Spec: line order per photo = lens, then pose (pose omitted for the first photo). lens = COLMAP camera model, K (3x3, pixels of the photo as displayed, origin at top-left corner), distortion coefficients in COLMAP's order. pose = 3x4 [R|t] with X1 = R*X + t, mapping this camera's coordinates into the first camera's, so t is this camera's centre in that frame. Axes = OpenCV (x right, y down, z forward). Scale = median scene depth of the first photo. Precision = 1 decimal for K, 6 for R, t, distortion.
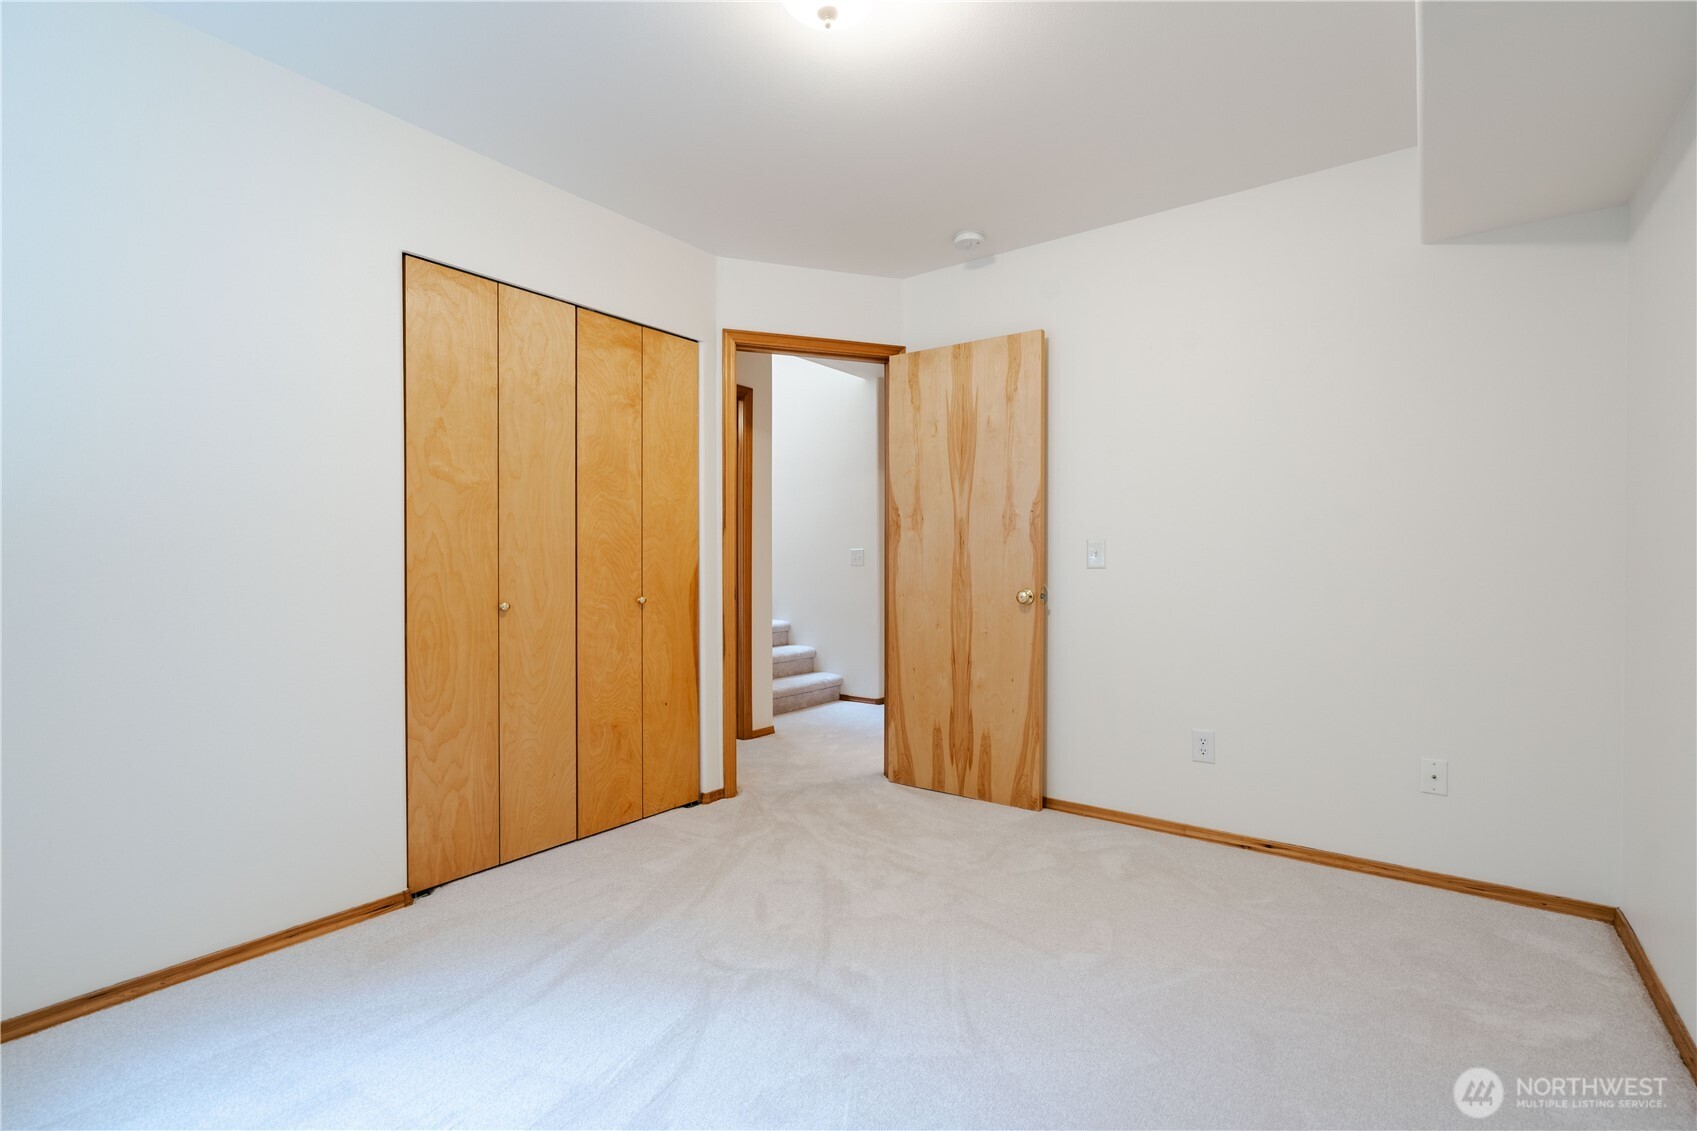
lens RADIAL K [[784.9, 0, 848.8], [0, 784.9, 564.0], [0, 0, 1]] dist [-0.002262, 0.001225]
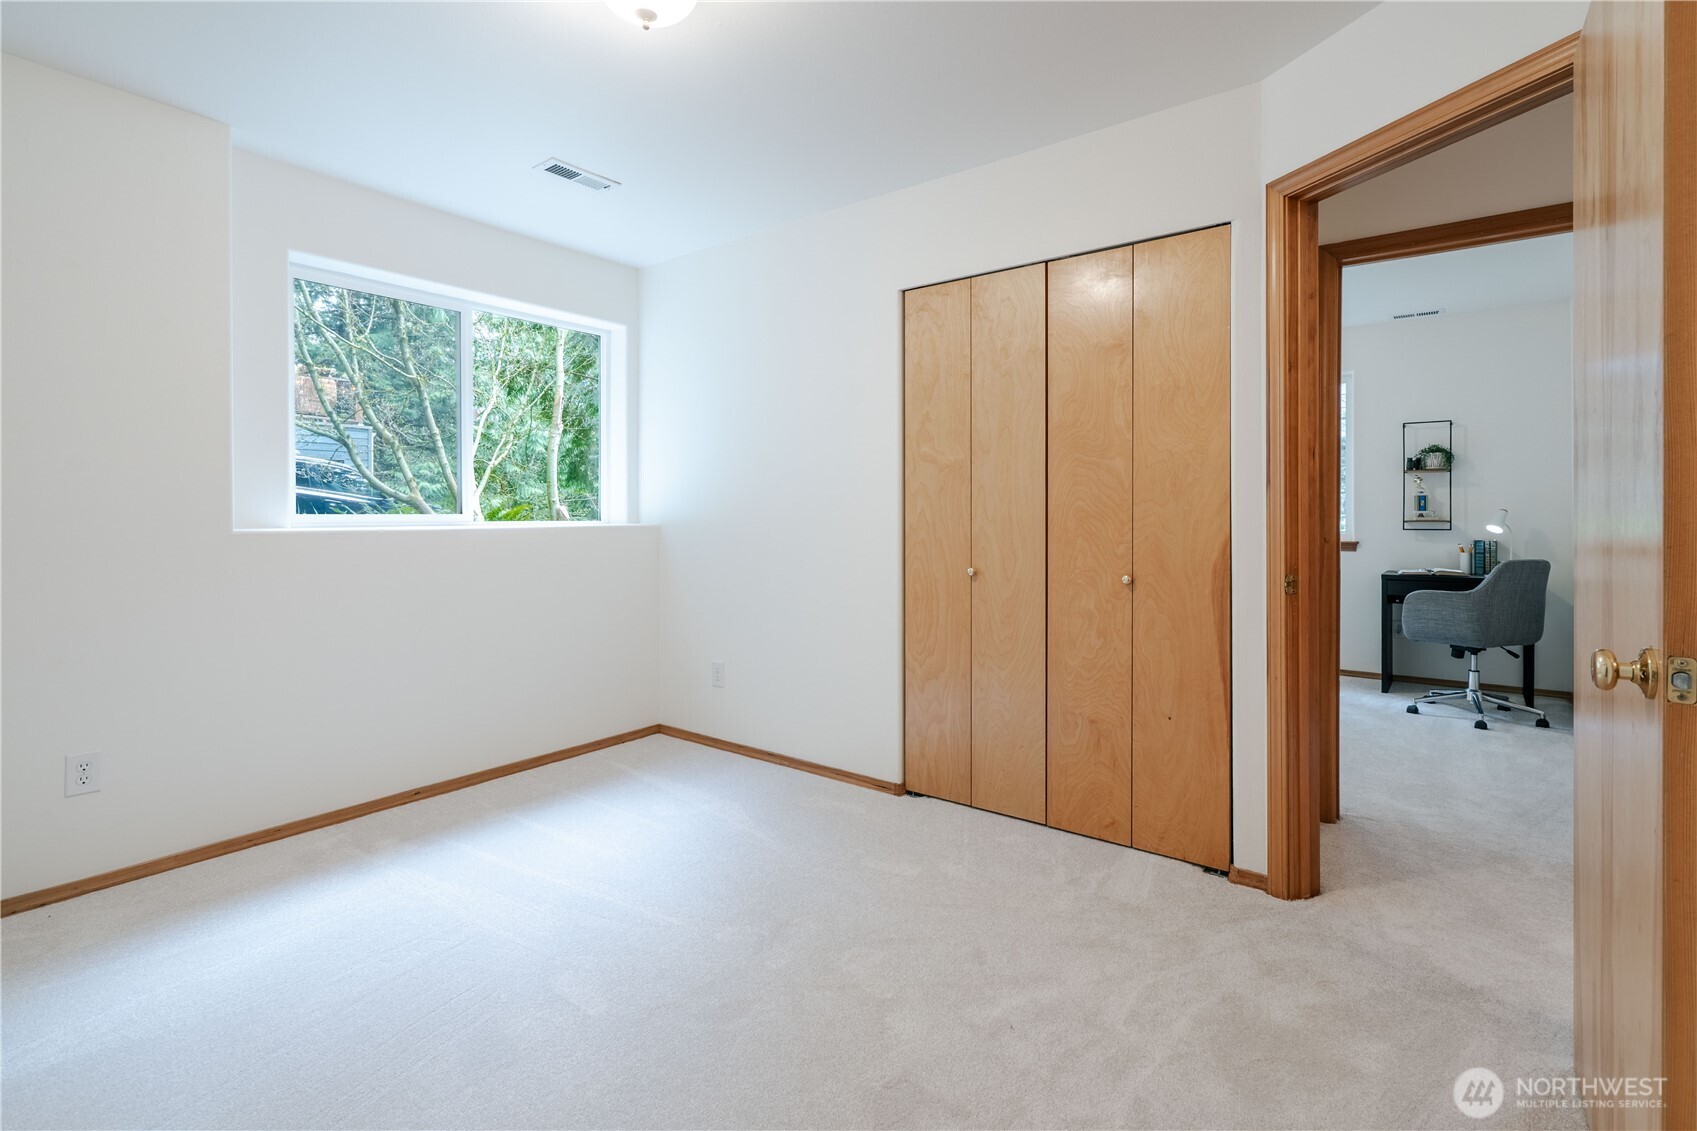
lens RADIAL K [[785.2, 0, 848.7], [0, 785.2, 523.5], [0, 0, 1]] dist [-0.001615, 0.000442]
pose [[-0.018625, 0.004877, -0.999815, 0.631048], [-0.007911, 0.999956, 0.005025, -0.016421], [0.999795, 0.008003, -0.018586, 0.812190]]
